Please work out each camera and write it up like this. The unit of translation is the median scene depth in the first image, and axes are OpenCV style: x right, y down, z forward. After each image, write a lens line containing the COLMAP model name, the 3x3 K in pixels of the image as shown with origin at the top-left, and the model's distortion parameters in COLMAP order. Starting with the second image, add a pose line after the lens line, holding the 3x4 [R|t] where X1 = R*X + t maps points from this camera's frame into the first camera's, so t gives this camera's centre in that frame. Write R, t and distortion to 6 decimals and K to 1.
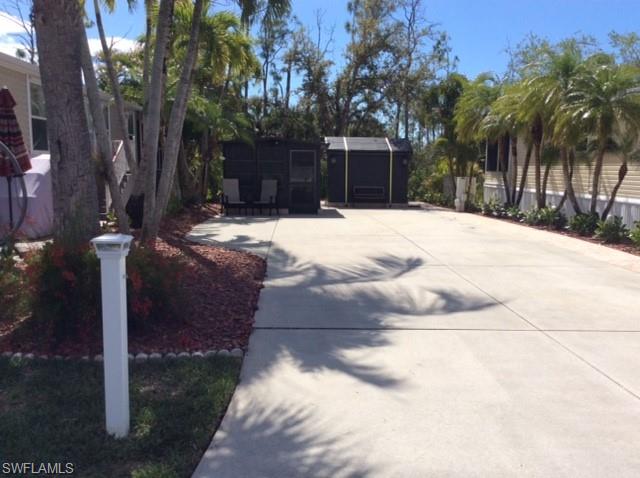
lens RADIAL K [[597.3, 0, 320.0], [0, 597.3, 239.0], [0, 0, 1]] dist [0.008062, 0.001062]
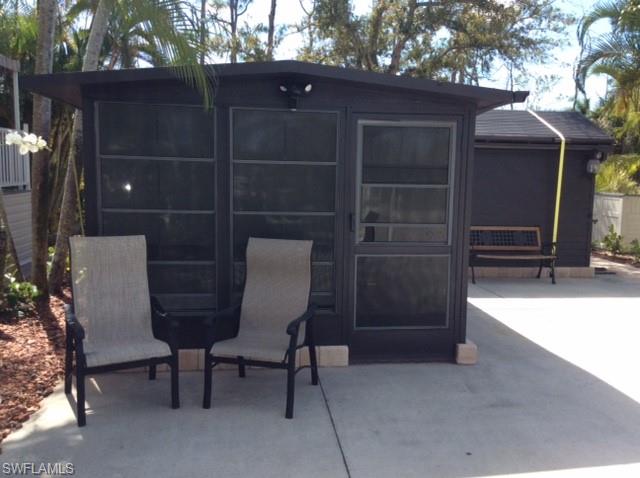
lens RADIAL K [[597.3, 0, 320.0], [0, 597.3, 239.0], [0, 0, 1]] dist [0.008062, 0.001062]
pose [[0.997806, 0.001270, 0.066198, -0.056604], [-0.000912, 0.999985, -0.005444, -0.065456], [-0.066204, 0.005372, 0.997792, 0.511894]]
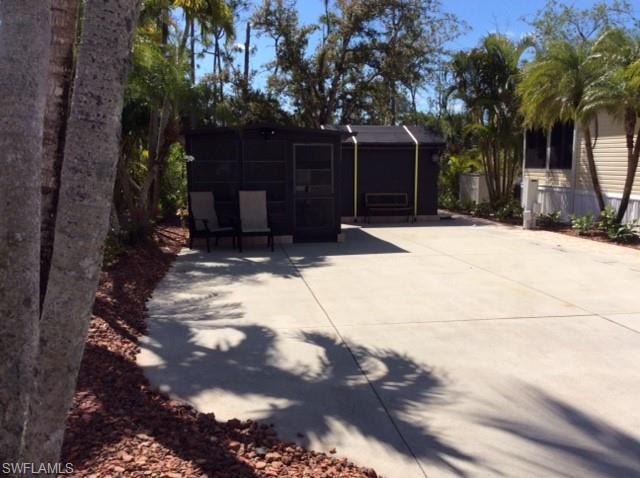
lens RADIAL K [[591.3, 0, 320.0], [0, 591.3, 239.0], [0, 0, 1]] dist [-0.000118, -0.004713]
pose [[0.993701, -0.028927, 0.108265, -0.063460], [0.027889, 0.999550, 0.011081, -0.036300], [-0.108536, -0.007992, 0.994060, 0.255613]]
